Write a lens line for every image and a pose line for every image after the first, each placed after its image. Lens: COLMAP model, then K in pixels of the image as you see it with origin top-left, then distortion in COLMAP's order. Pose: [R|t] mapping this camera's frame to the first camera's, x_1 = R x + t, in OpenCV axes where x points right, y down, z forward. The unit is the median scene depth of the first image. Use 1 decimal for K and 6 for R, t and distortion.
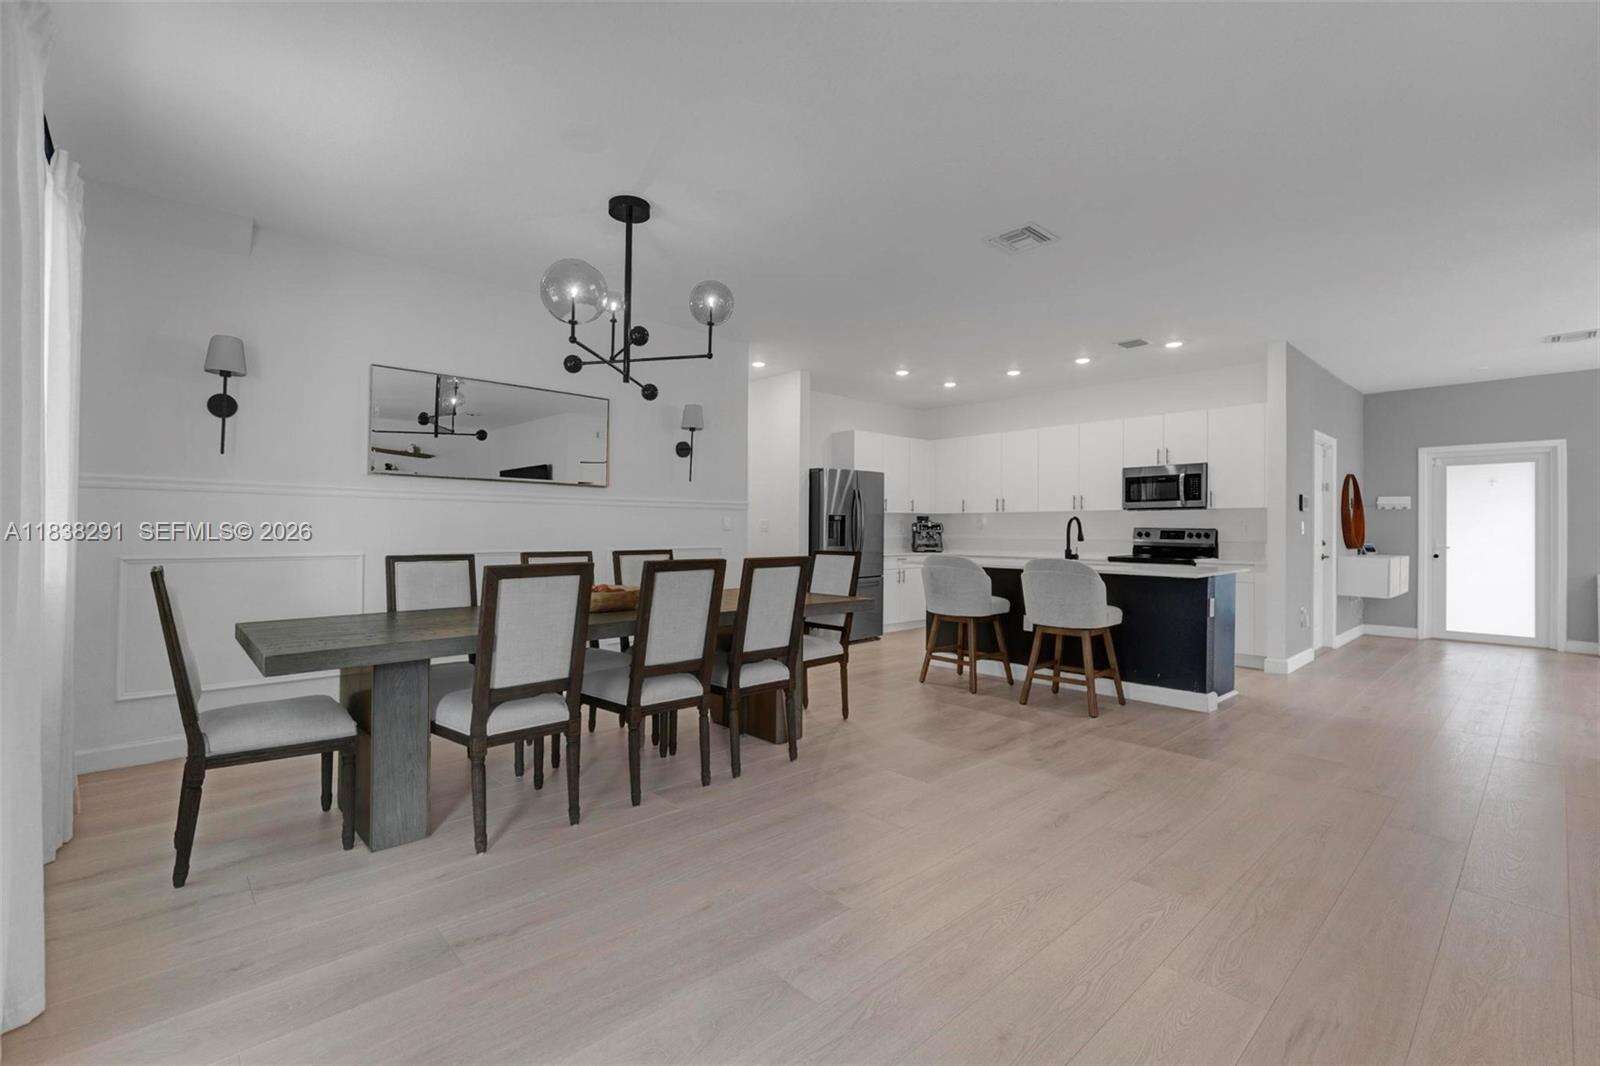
lens RADIAL K [[697.9, 0, 795.0], [0, 697.9, 526.5], [0, 0, 1]] dist [-0.002974, -0.000145]
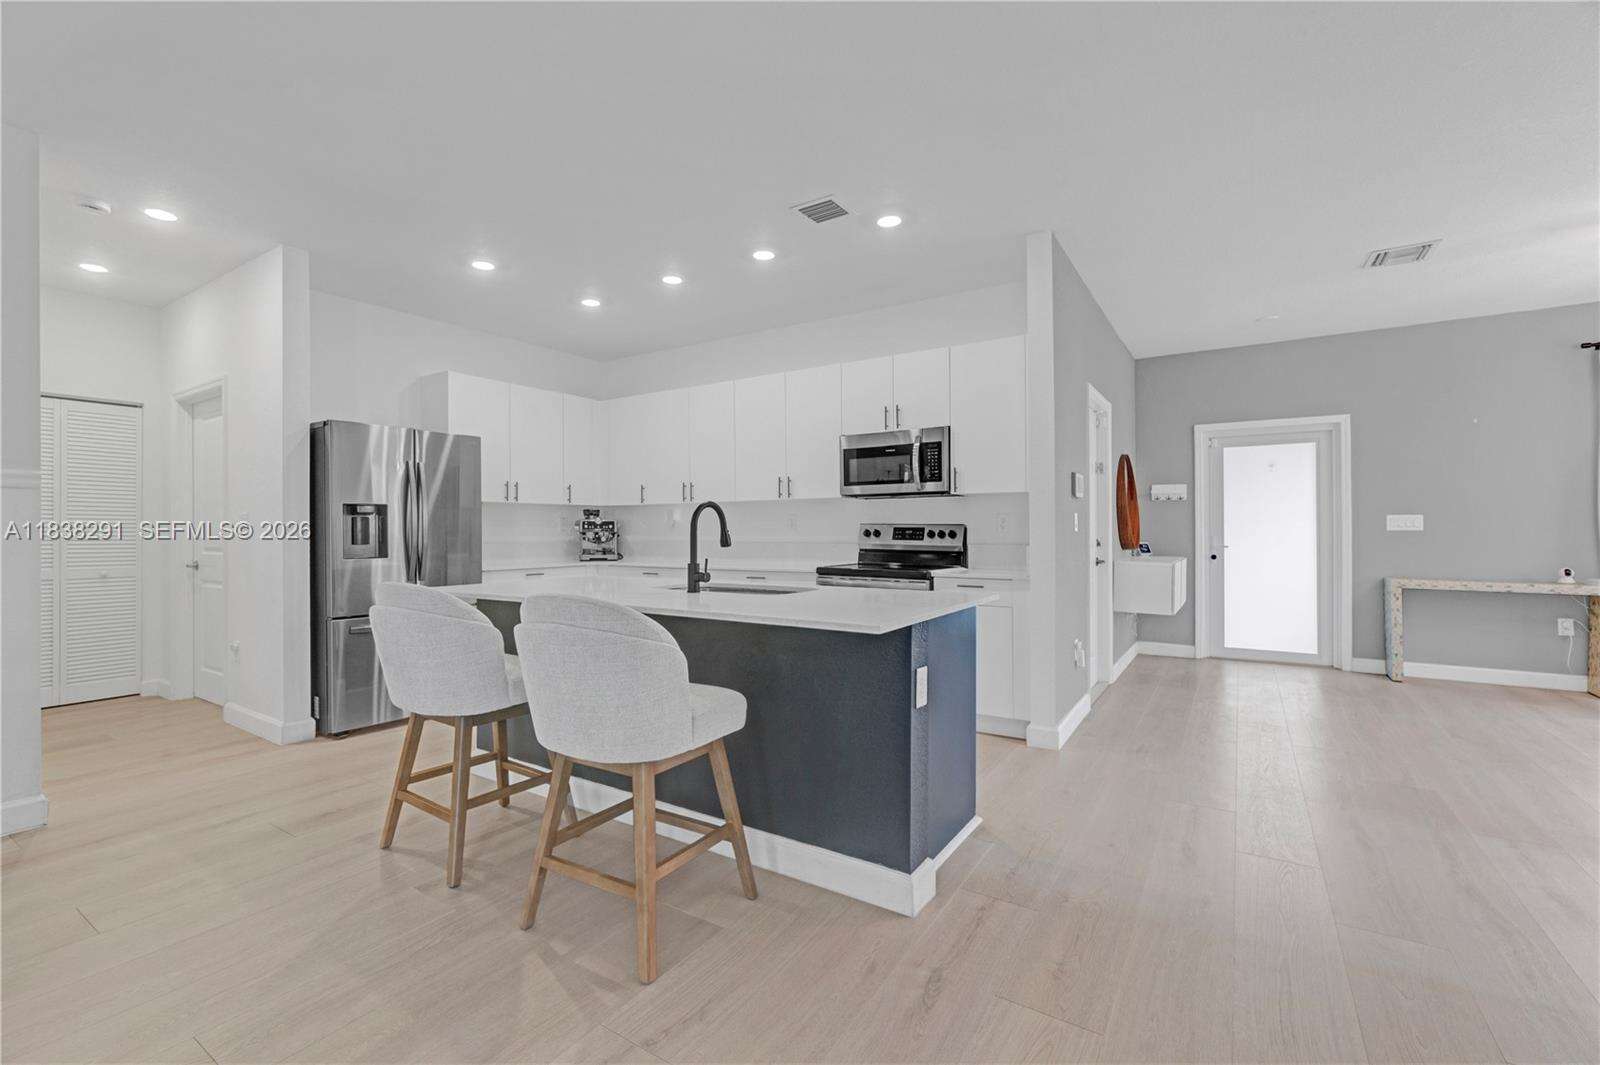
lens RADIAL K [[697.9, 0, 786.4], [0, 697.9, 520.5], [0, 0, 1]] dist [-0.002974, -0.000145]
pose [[0.968525, -0.003288, 0.248893, 0.253060], [0.005798, 0.999939, -0.009354, 0.004679], [-0.248847, 0.010503, 0.968486, 0.363600]]
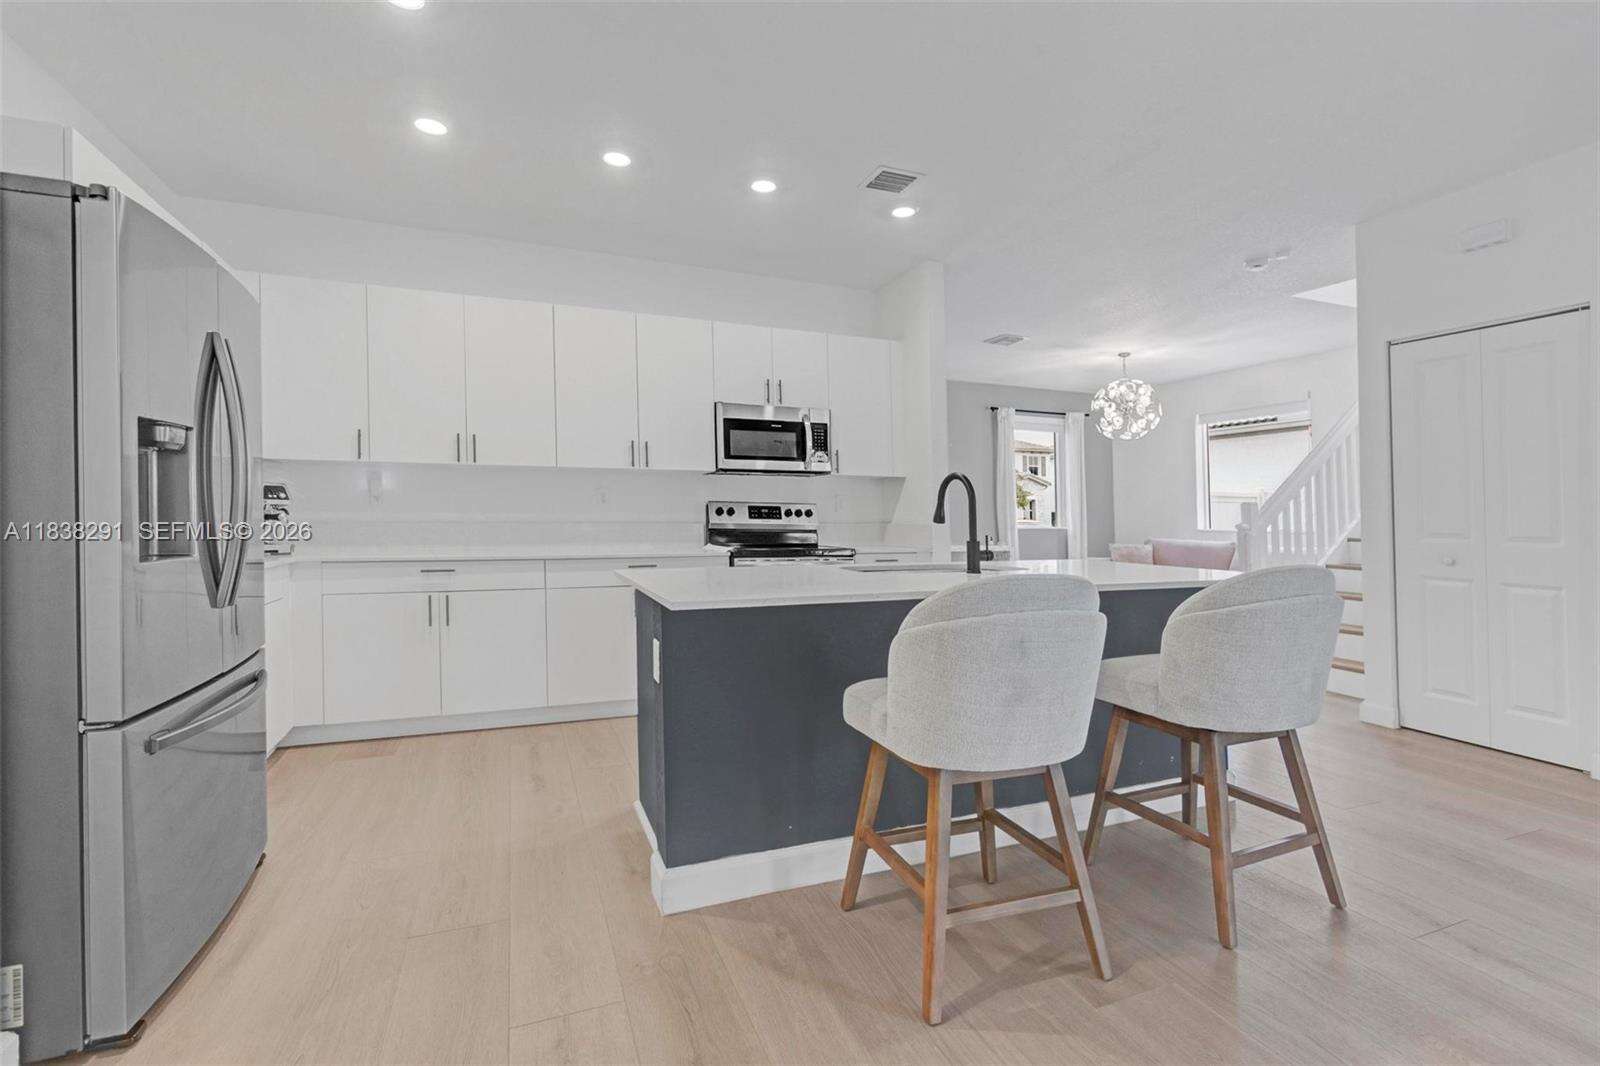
lens RADIAL K [[697.9, 0, 796.2], [0, 697.9, 522.5], [0, 0, 1]] dist [-0.002974, -0.000145]
pose [[0.355962, -0.010752, 0.934438, -0.074062], [-0.009920, 0.999834, 0.015284, 0.011114], [-0.934448, -0.014710, 0.355796, 0.728916]]
